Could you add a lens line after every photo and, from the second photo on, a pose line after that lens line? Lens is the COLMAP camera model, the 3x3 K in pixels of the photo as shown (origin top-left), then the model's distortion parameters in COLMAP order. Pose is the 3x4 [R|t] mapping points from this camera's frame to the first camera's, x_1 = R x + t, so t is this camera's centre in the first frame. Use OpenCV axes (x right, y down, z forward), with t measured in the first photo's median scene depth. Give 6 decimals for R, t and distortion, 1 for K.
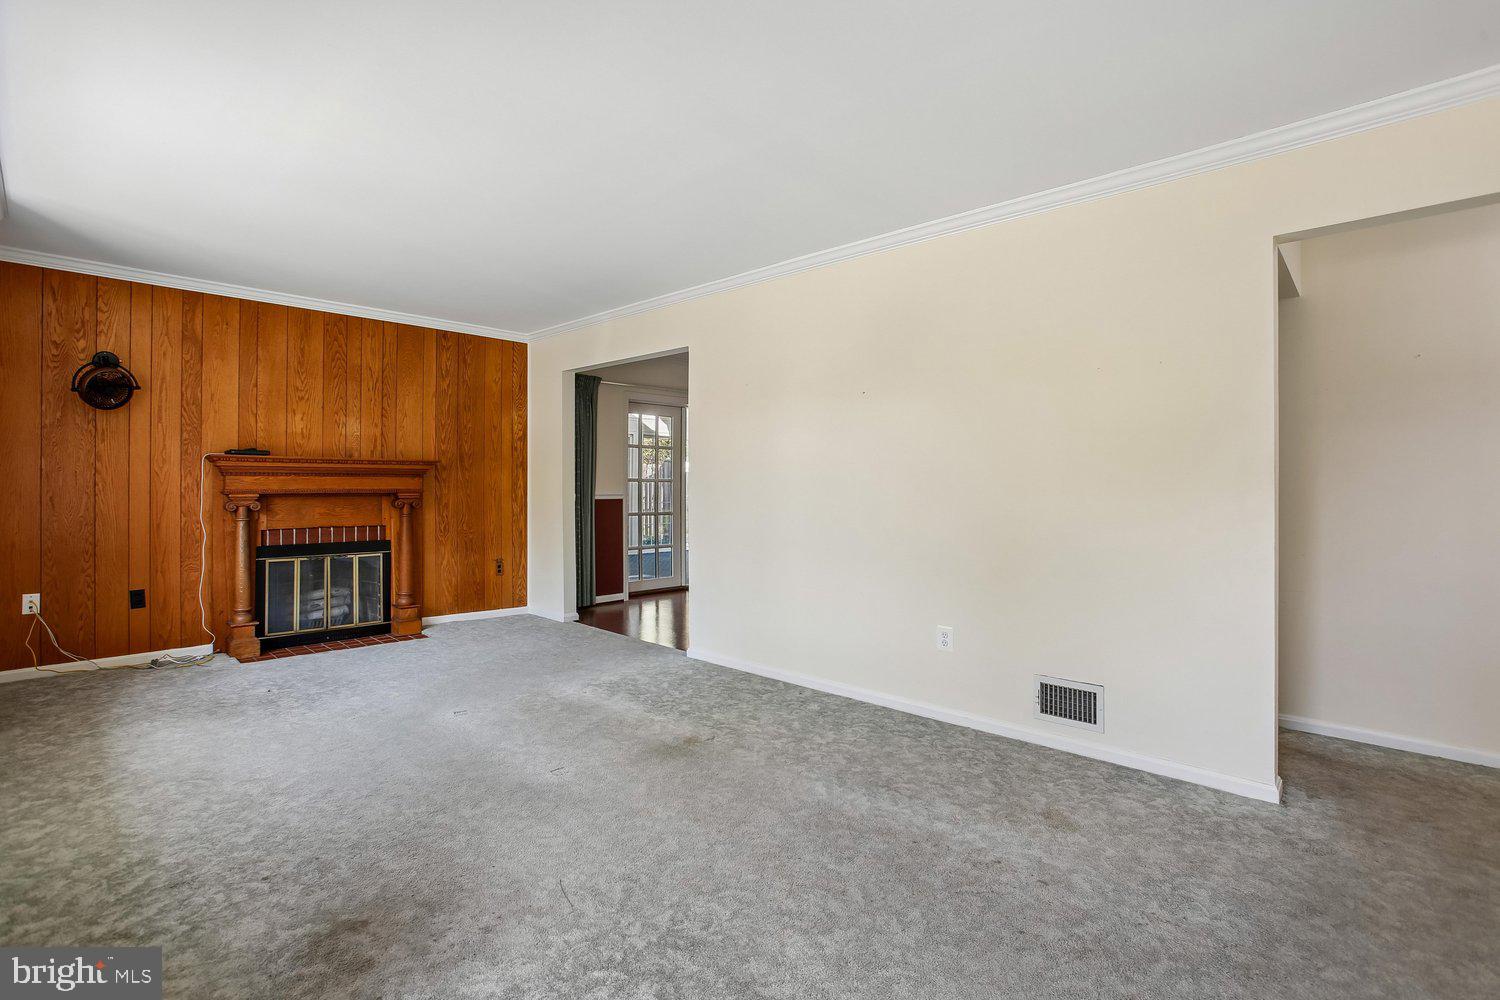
lens RADIAL K [[705.4, 0, 761.4], [0, 705.4, 496.5], [0, 0, 1]] dist [-0.035507, 0.001329]
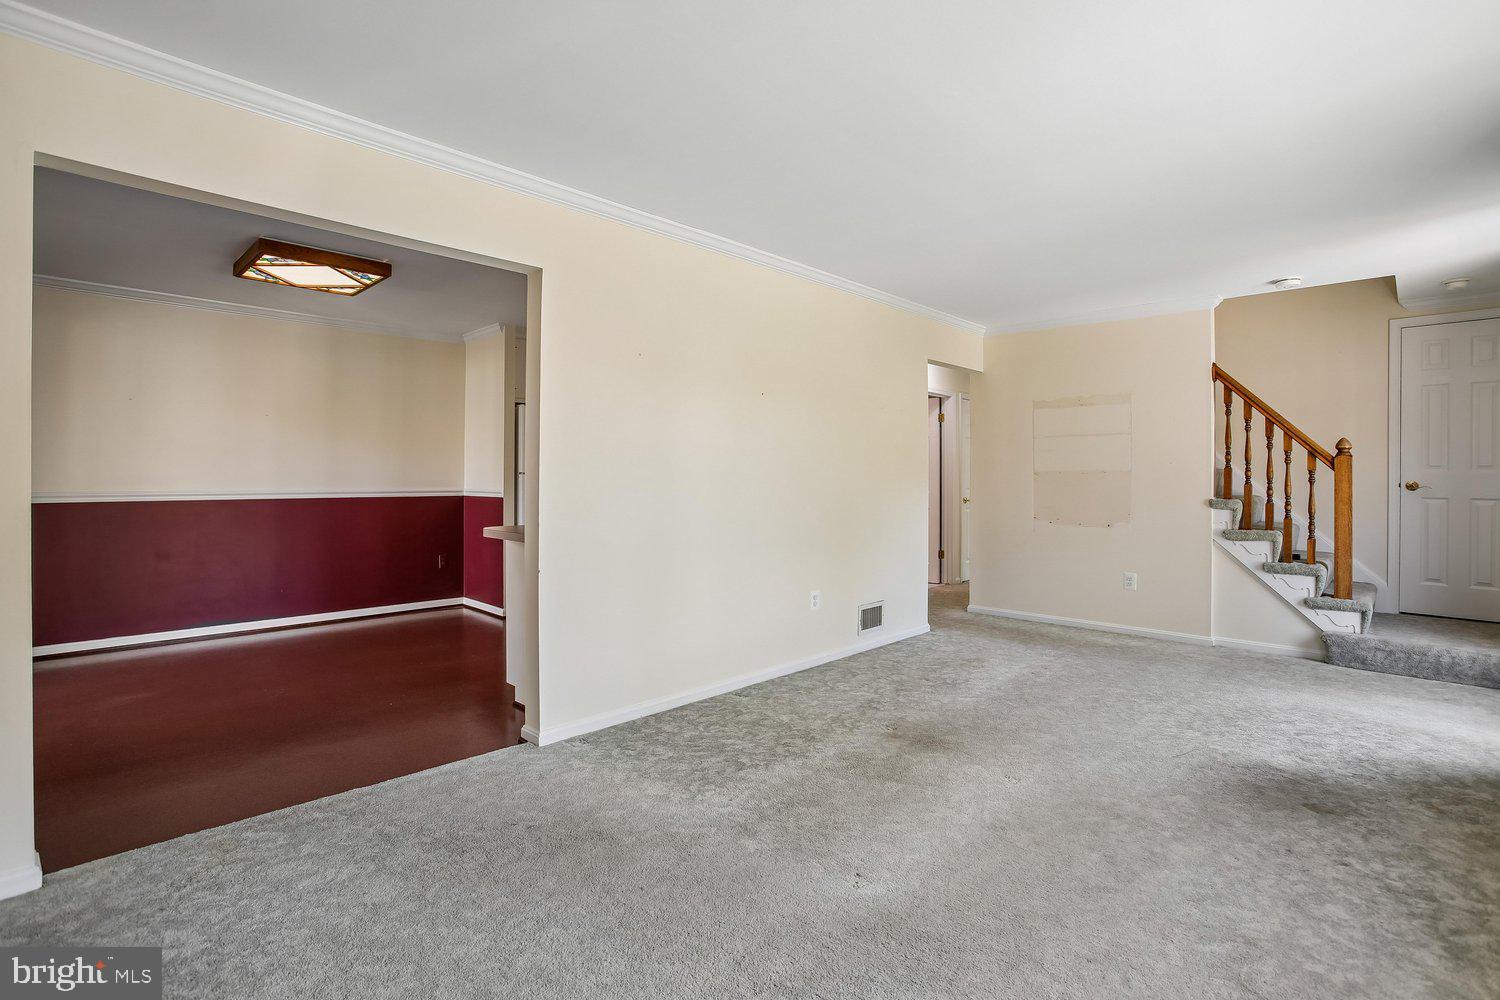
lens RADIAL K [[705.4, 0, 757.8], [0, 705.4, 476.3], [0, 0, 1]] dist [-0.035507, 0.001329]
pose [[-0.002156, 0.003862, 0.999990, -1.199967], [0.003518, 0.999986, -0.003855, -0.024000], [-0.999991, 0.003510, -0.002169, 1.291001]]
